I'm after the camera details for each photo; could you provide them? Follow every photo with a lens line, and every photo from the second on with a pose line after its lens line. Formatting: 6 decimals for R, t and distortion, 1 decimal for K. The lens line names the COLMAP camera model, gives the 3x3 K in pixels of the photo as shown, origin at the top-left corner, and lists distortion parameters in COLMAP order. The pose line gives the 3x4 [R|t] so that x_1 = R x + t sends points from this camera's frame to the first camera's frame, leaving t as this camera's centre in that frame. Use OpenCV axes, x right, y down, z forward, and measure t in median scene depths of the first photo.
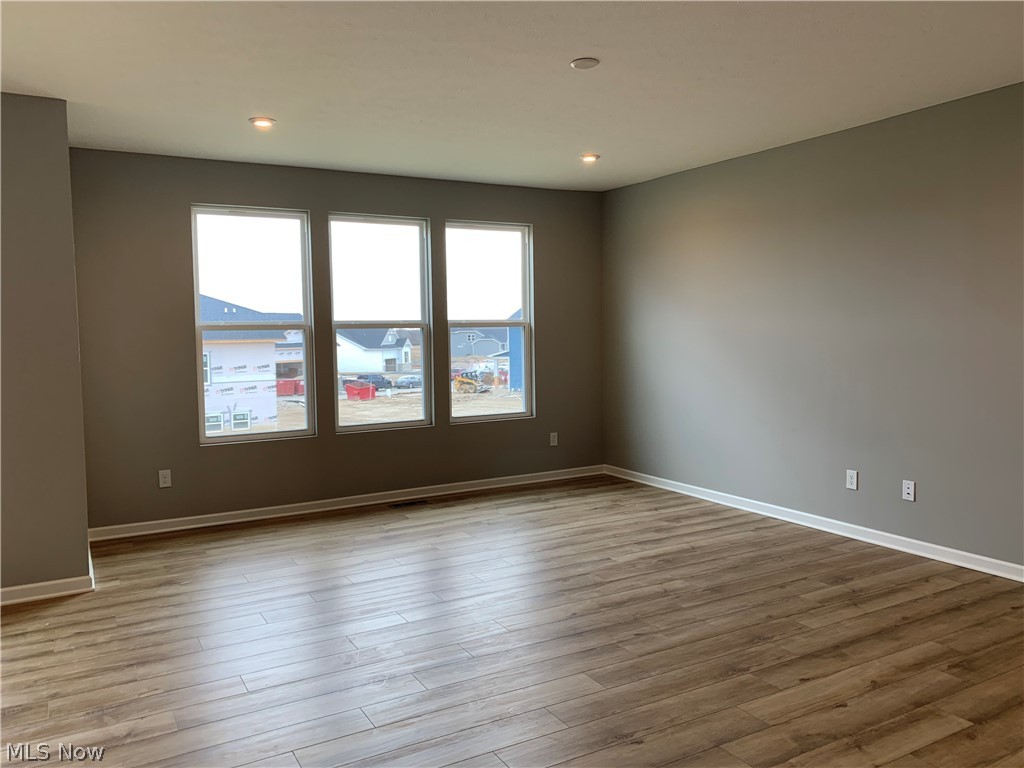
lens RADIAL K [[788.2, 0, 512.1], [0, 788.2, 383.4], [0, 0, 1]] dist [0.044832, -0.030695]
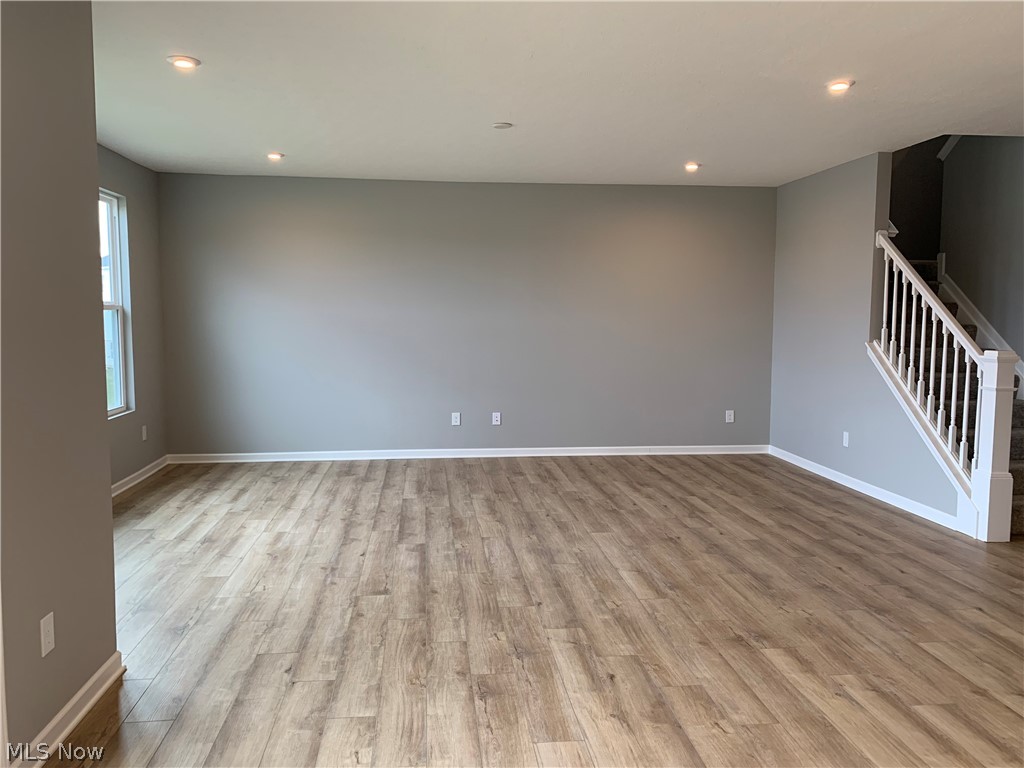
lens RADIAL K [[788.2, 0, 504.2], [0, 788.2, 383.6], [0, 0, 1]] dist [0.044832, -0.030695]
pose [[0.386517, -0.065906, 0.919925, -1.267454], [0.056918, 0.997247, 0.047530, -0.013902], [-0.920524, 0.033989, 0.389204, 0.485690]]
